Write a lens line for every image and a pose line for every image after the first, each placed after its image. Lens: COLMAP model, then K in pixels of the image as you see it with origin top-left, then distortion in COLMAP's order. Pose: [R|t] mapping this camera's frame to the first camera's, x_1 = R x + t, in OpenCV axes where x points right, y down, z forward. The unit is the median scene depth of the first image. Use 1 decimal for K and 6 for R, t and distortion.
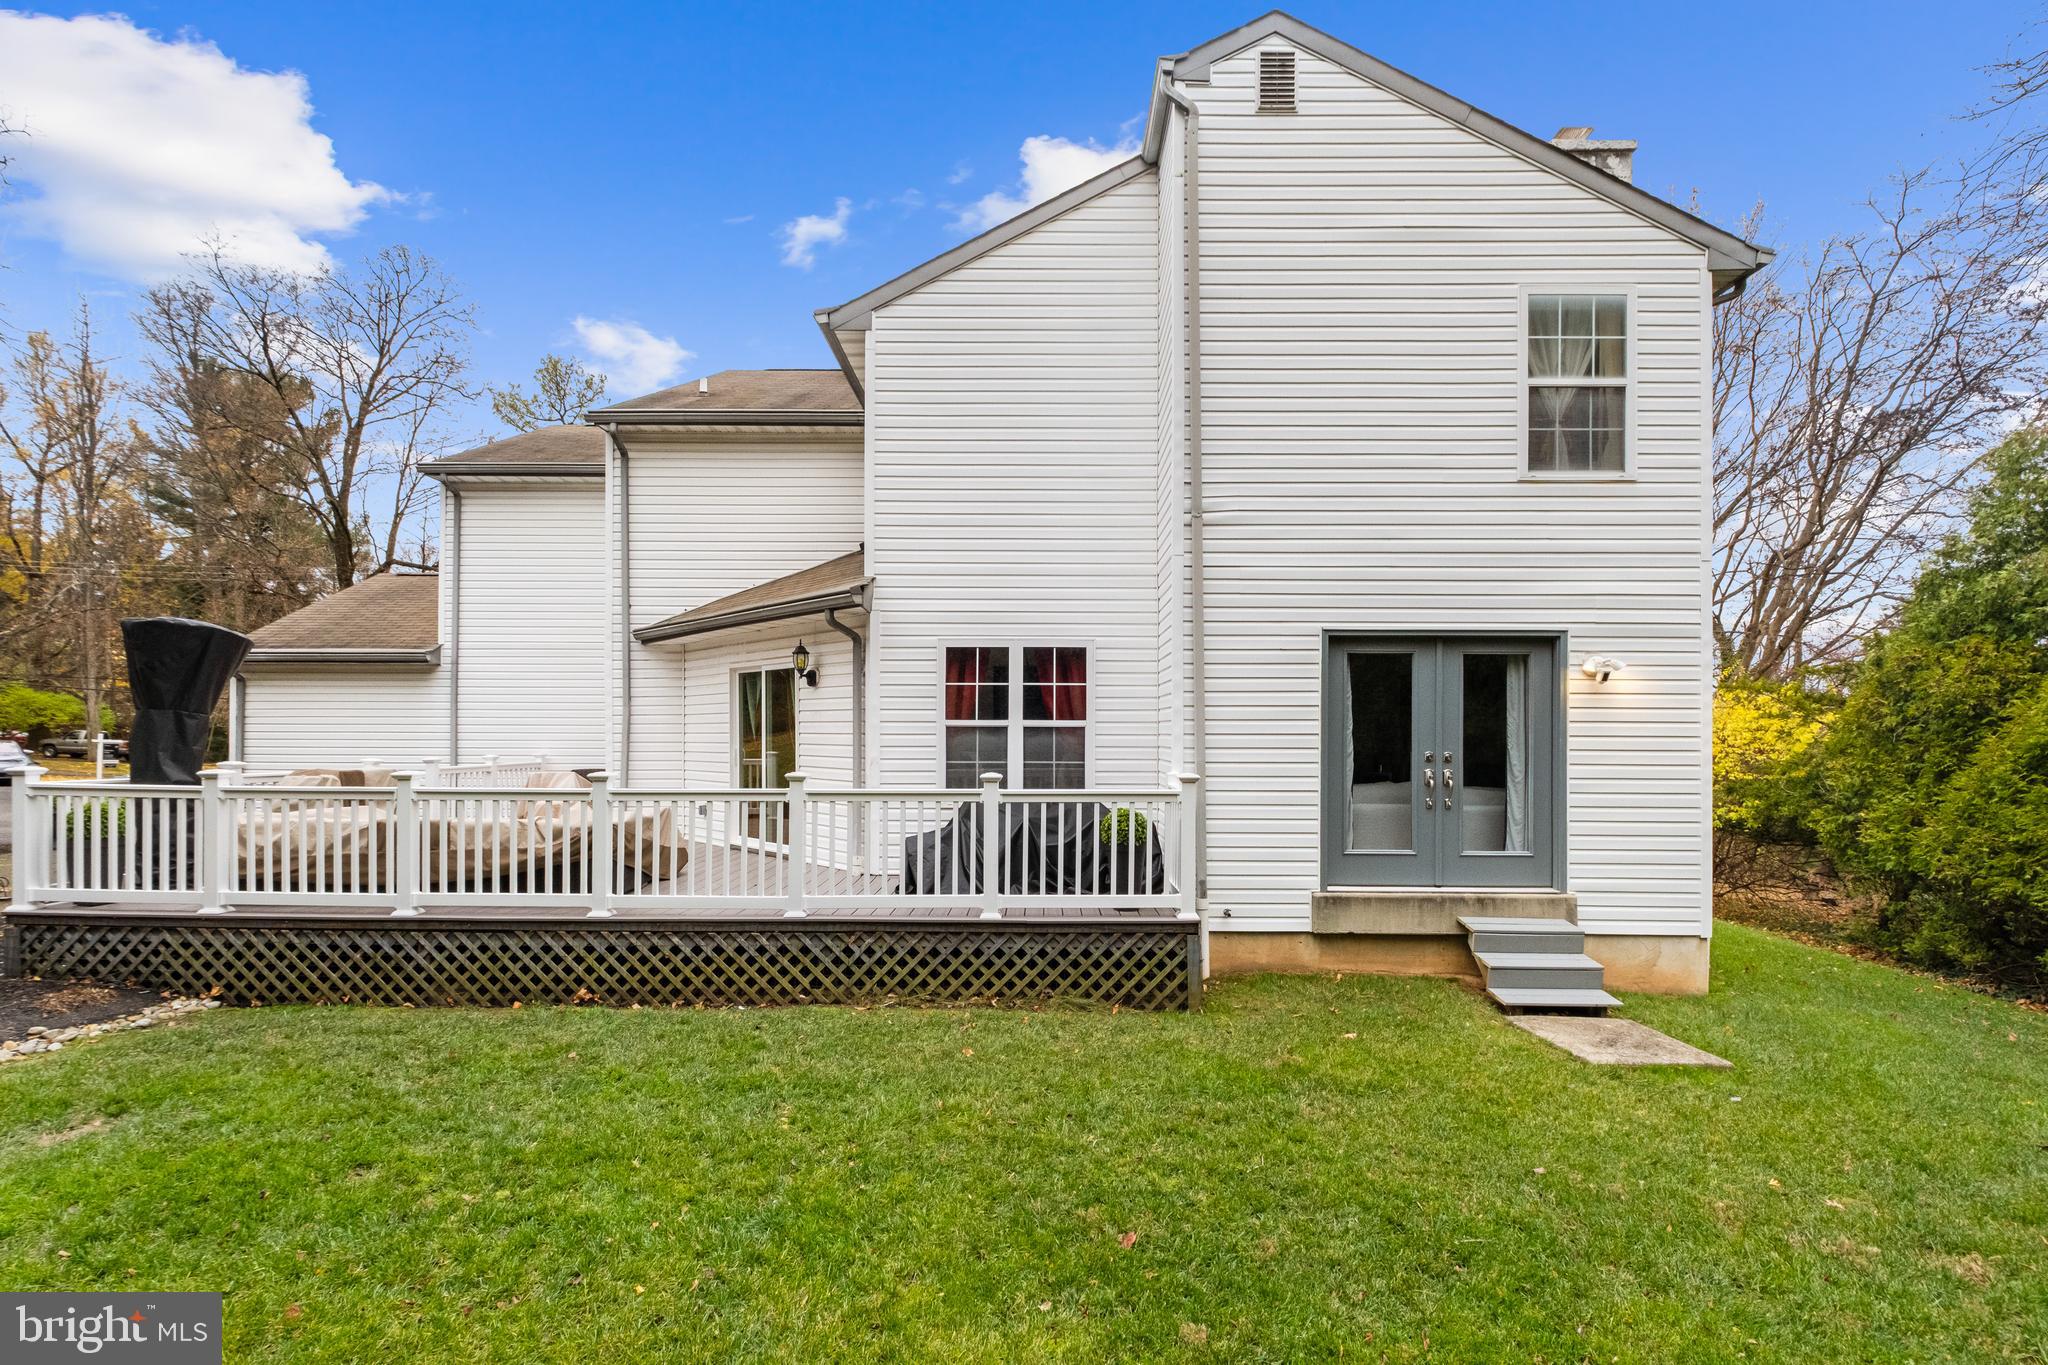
lens RADIAL K [[929.2, 0, 1032.8], [0, 929.2, 737.4], [0, 0, 1]] dist [0.001308, -0.000766]
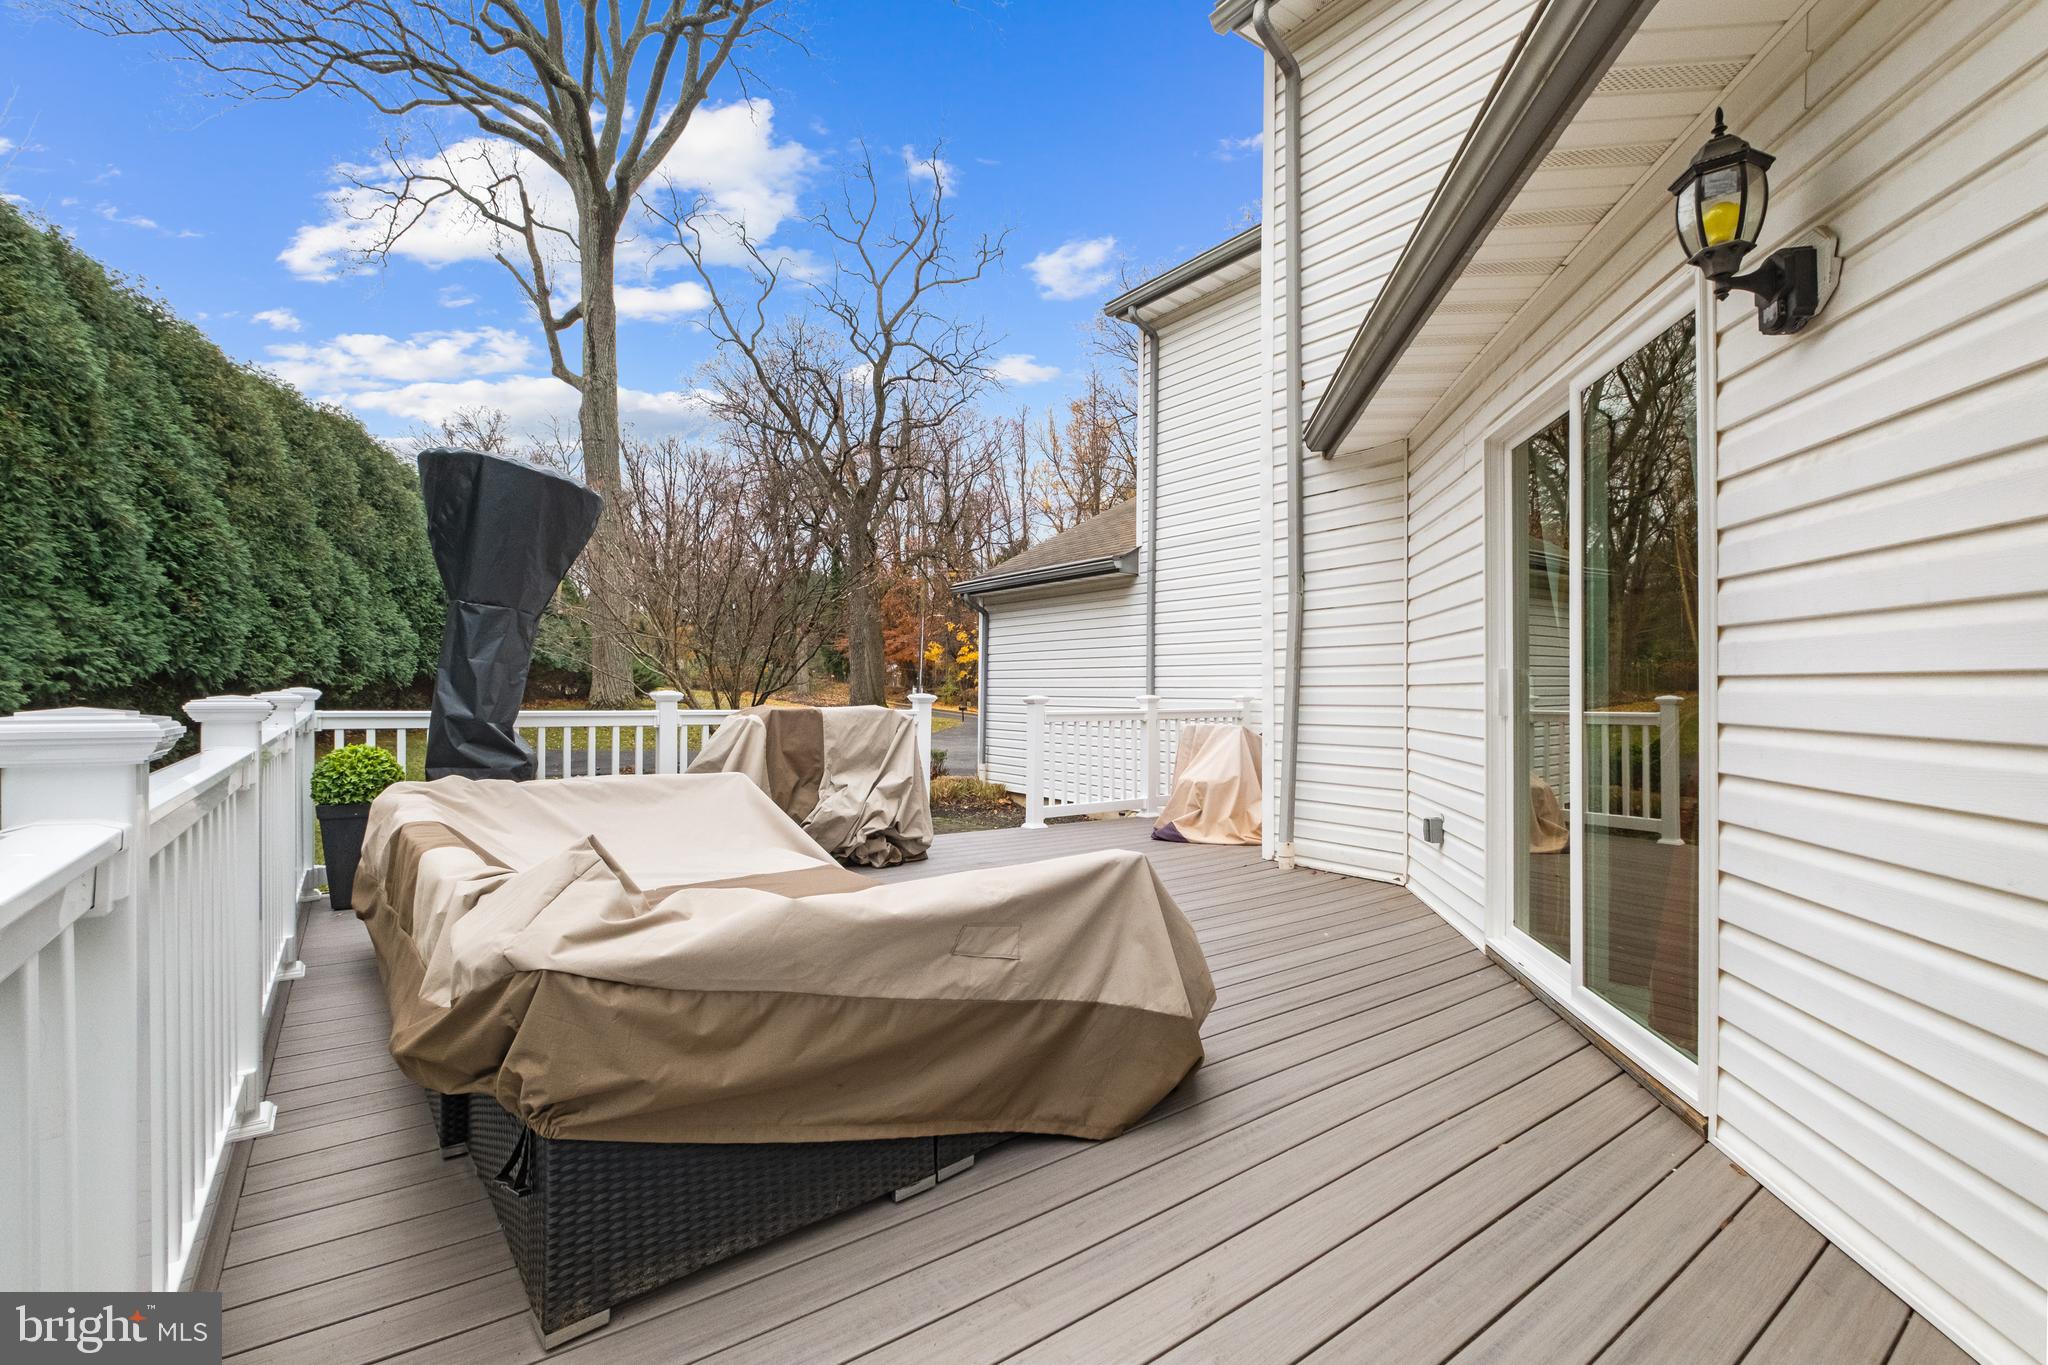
lens RADIAL K [[903.2, 0, 1024.0], [0, 903.2, 682.5], [0, 0, 1]] dist [0.008151, -0.000275]
pose [[0.598370, -0.006985, -0.801190, -0.222877], [-0.005702, 0.999900, -0.012976, 0.030264], [0.801200, 0.012333, 0.598270, 0.930187]]
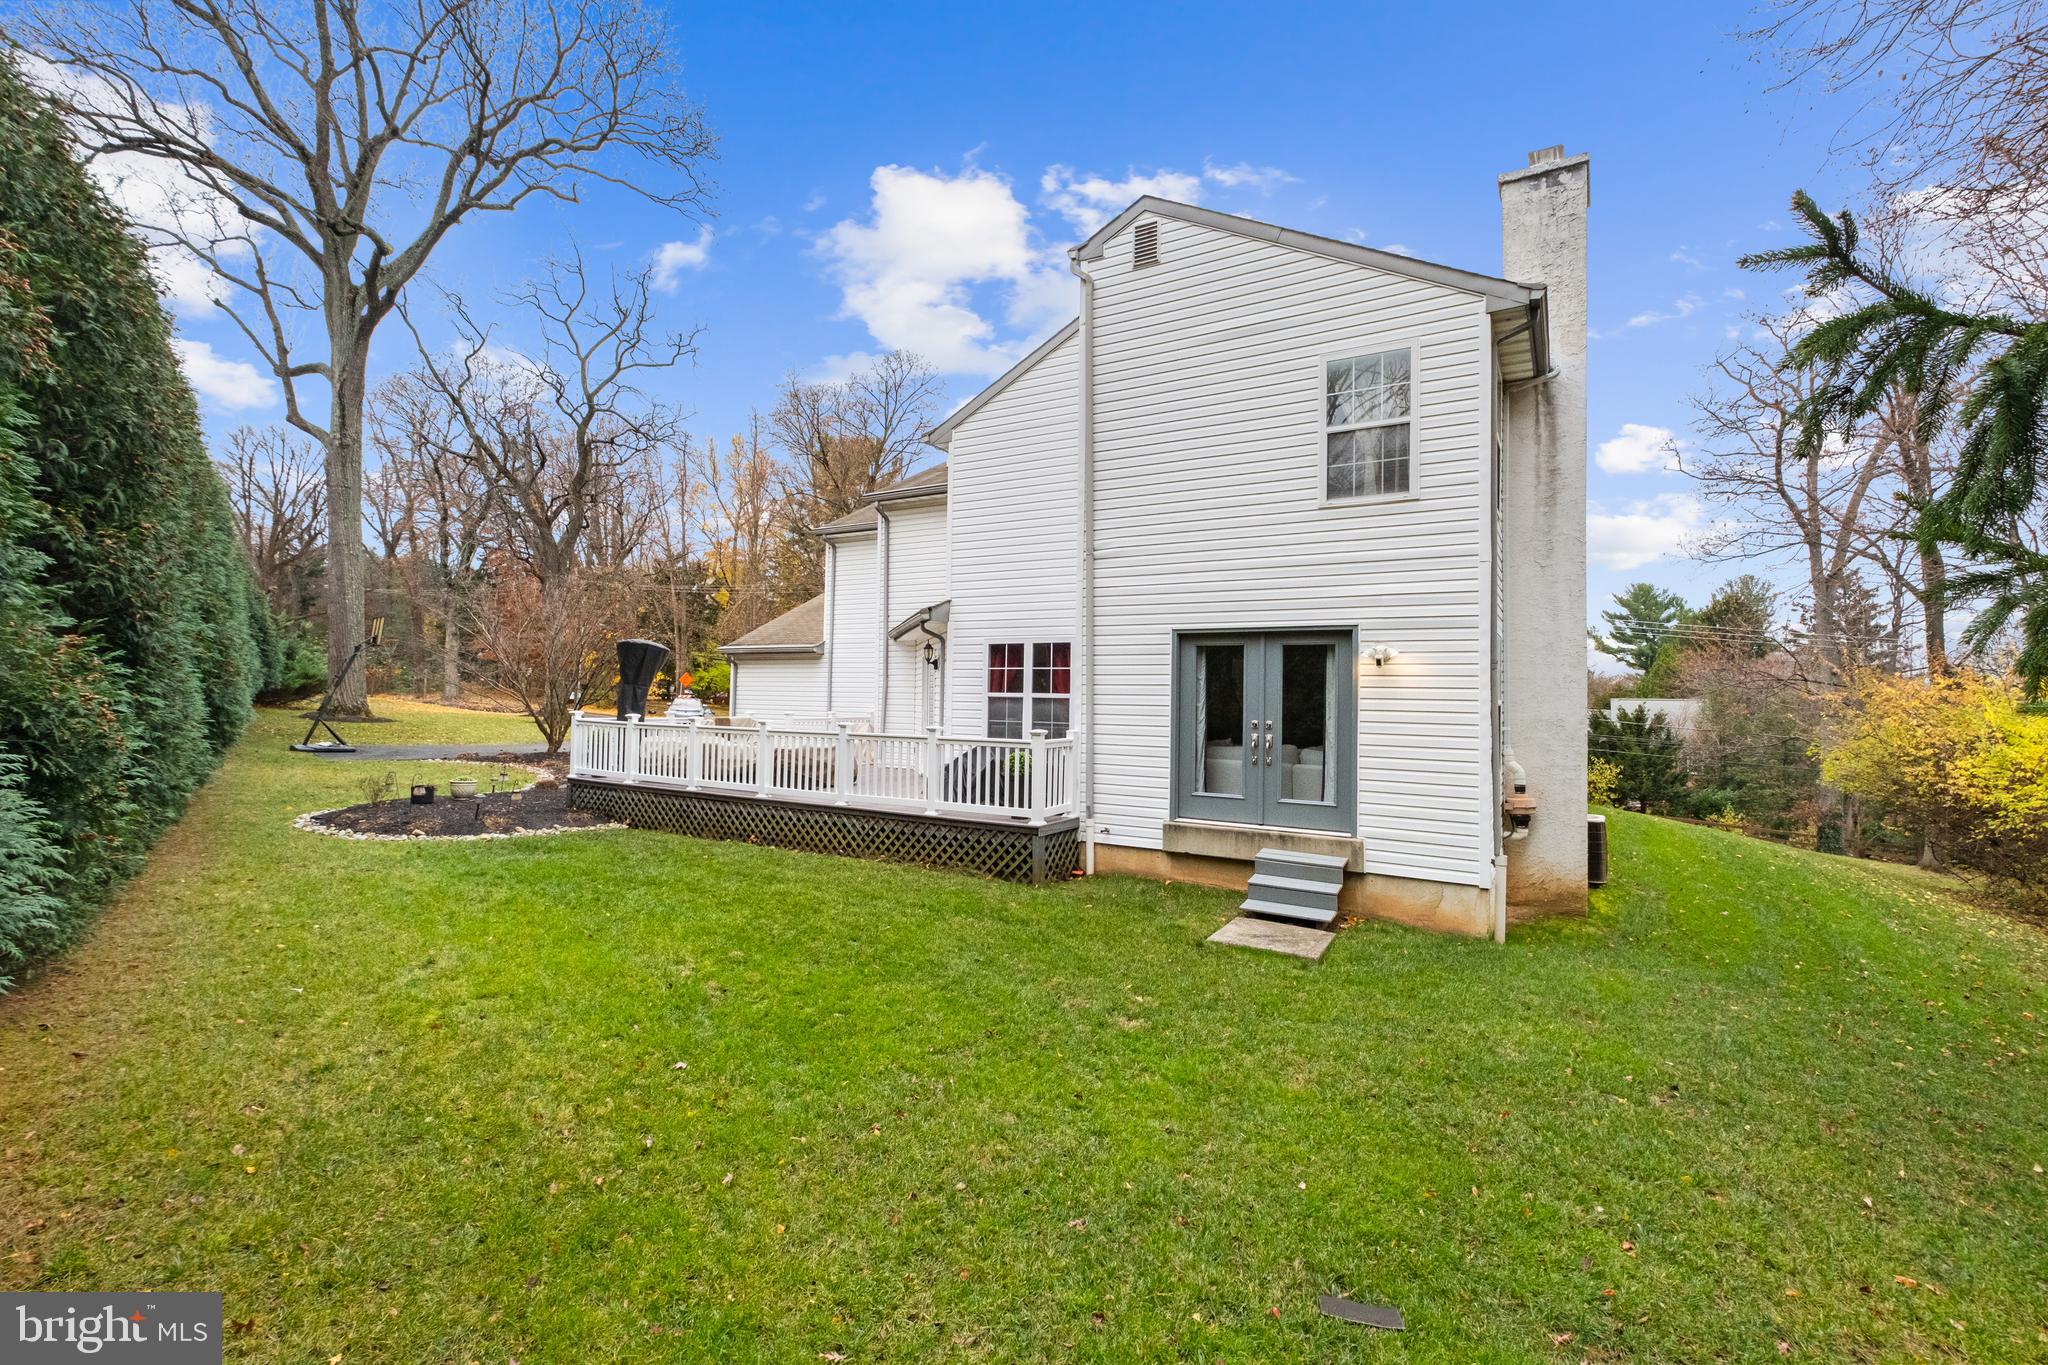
lens RADIAL K [[900.1, 0, 1026.8], [0, 900.1, 675.3], [0, 0, 1]] dist [0.008267, -0.000946]
pose [[0.861133, -0.000993, -0.508378, 0.803710], [-0.016252, 0.999433, -0.029481, -0.005272], [0.508119, 0.033649, 0.860629, -0.253388]]
